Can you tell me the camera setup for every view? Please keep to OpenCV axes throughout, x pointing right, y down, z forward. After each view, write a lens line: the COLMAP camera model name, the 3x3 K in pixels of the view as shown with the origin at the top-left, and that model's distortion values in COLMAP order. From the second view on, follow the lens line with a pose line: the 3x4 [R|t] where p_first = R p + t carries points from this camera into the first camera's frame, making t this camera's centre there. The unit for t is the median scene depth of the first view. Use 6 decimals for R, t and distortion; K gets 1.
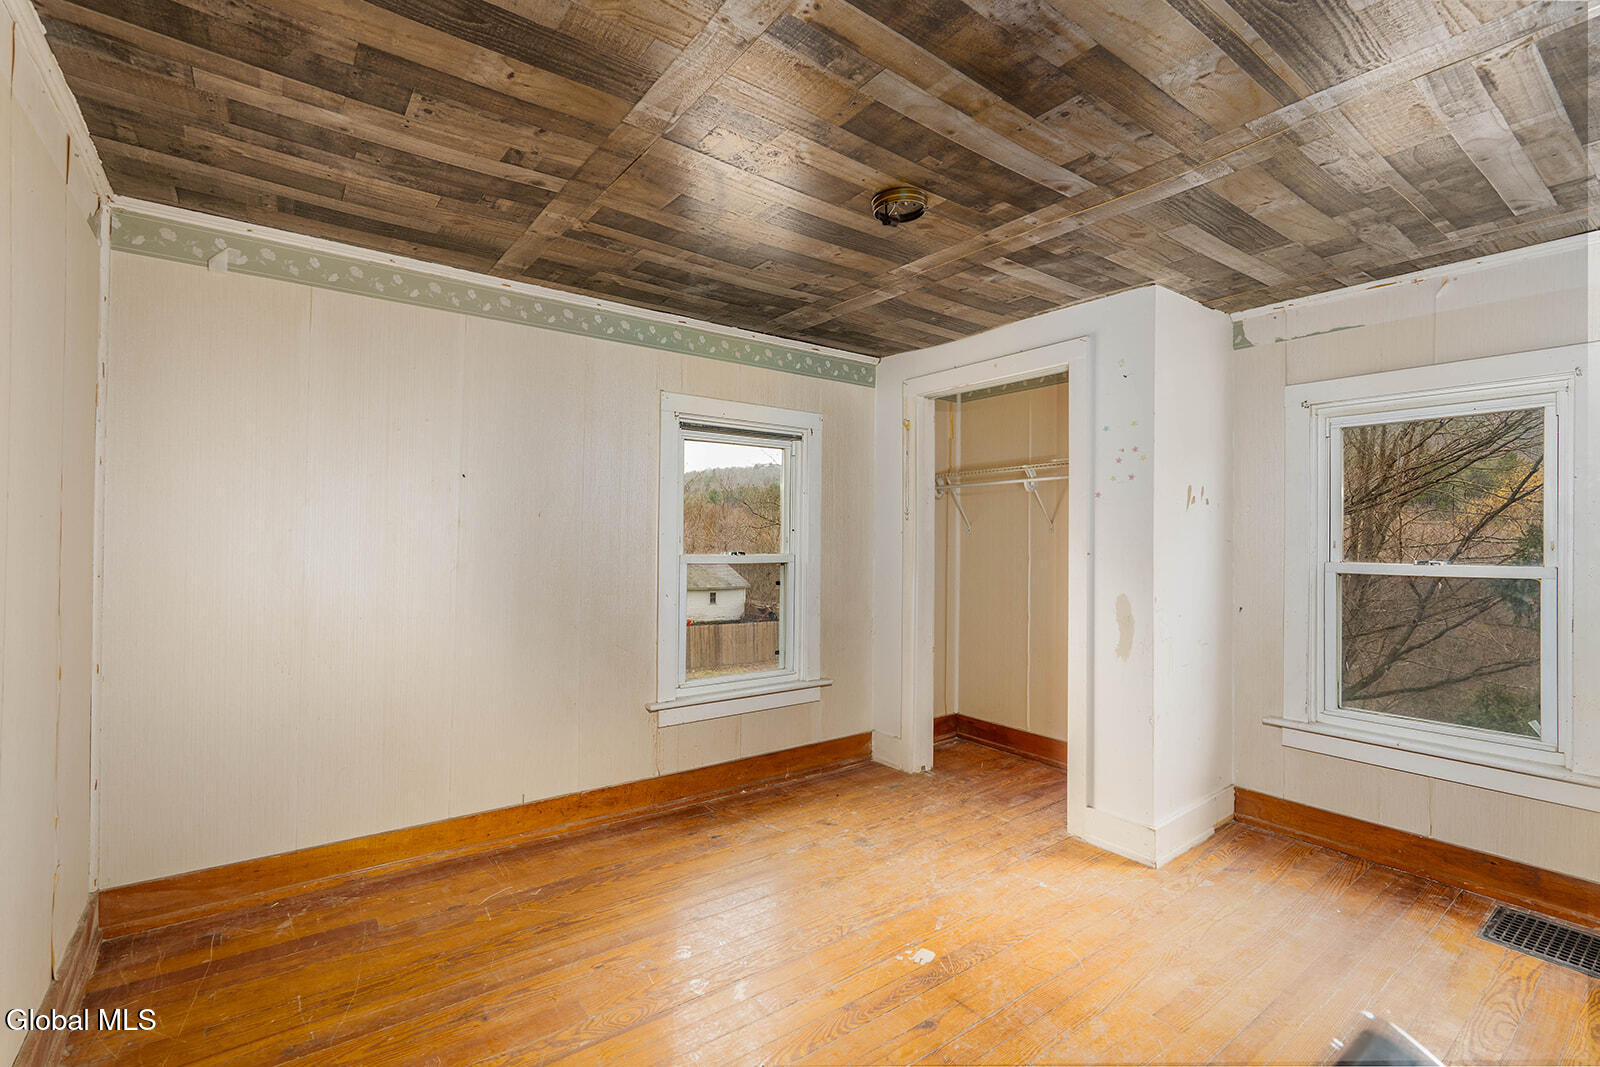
lens RADIAL K [[720.9, 0, 800.0], [0, 720.9, 533.5], [0, 0, 1]] dist [0.000039, -0.000168]
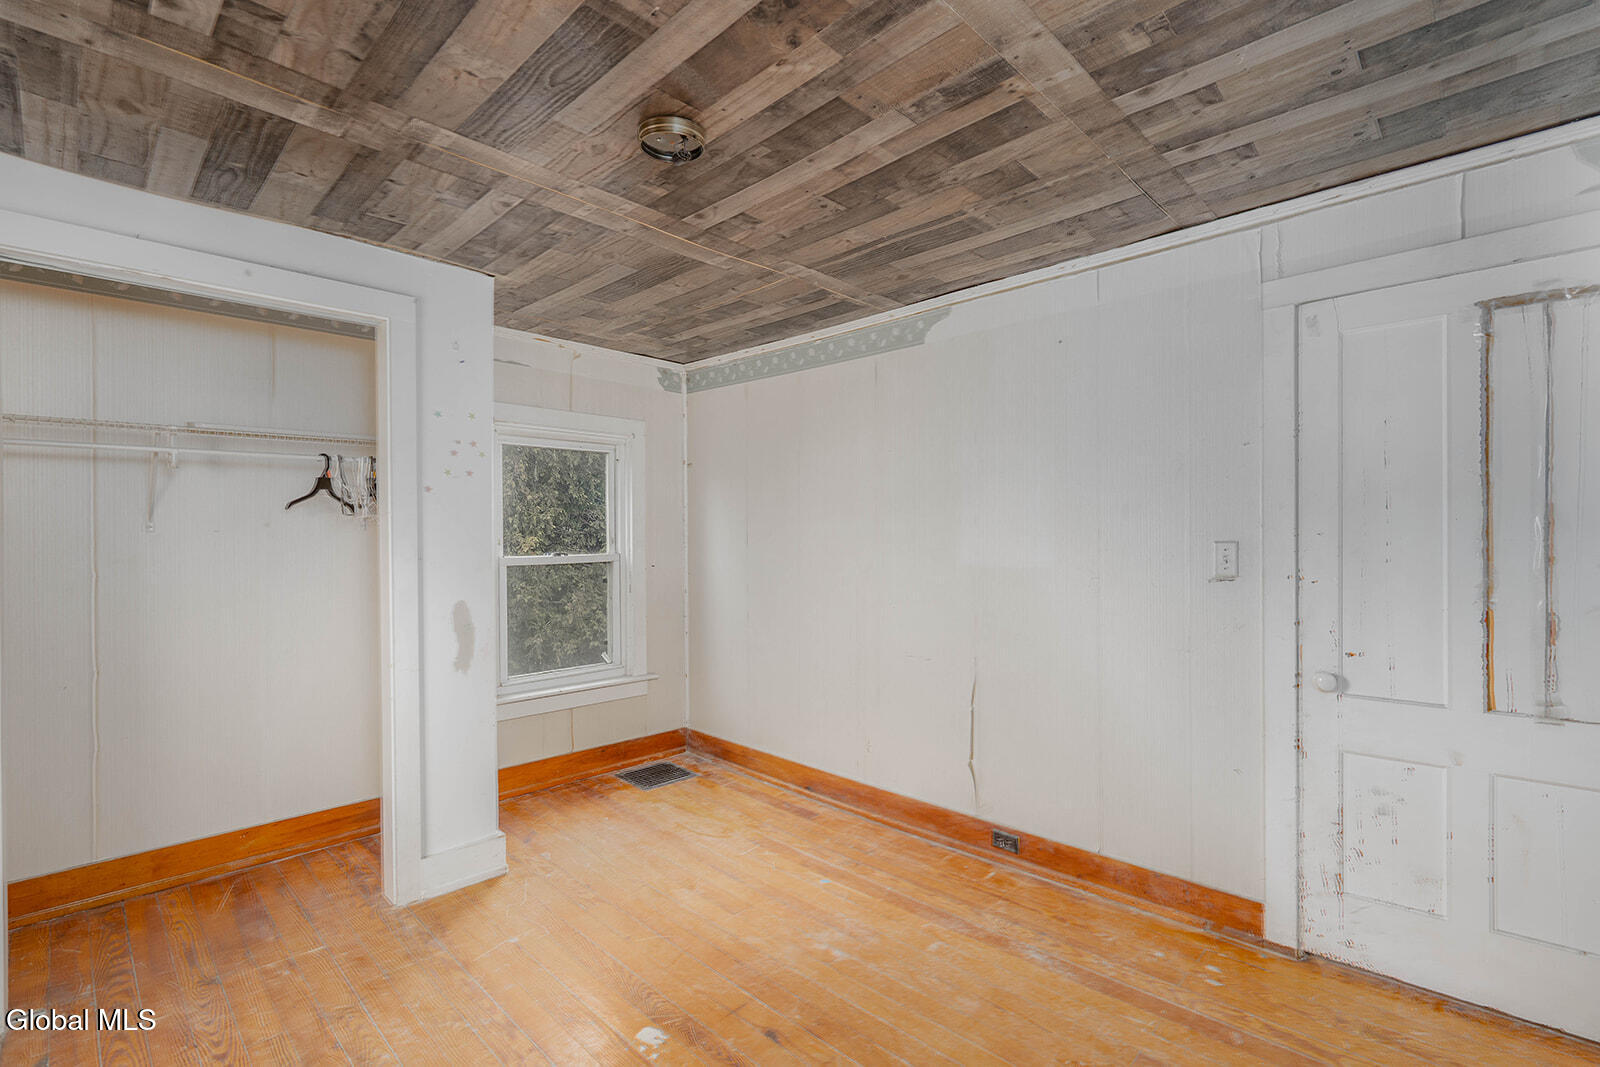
lens RADIAL K [[728.4, 0, 803.0], [0, 728.4, 538.5], [0, 0, 1]] dist [-0.001854, -0.000701]
pose [[-0.163813, -0.013923, 0.986393, -0.565835], [-0.002613, 0.999903, 0.013679, -0.009097], [-0.986488, -0.000336, -0.163834, 0.781296]]
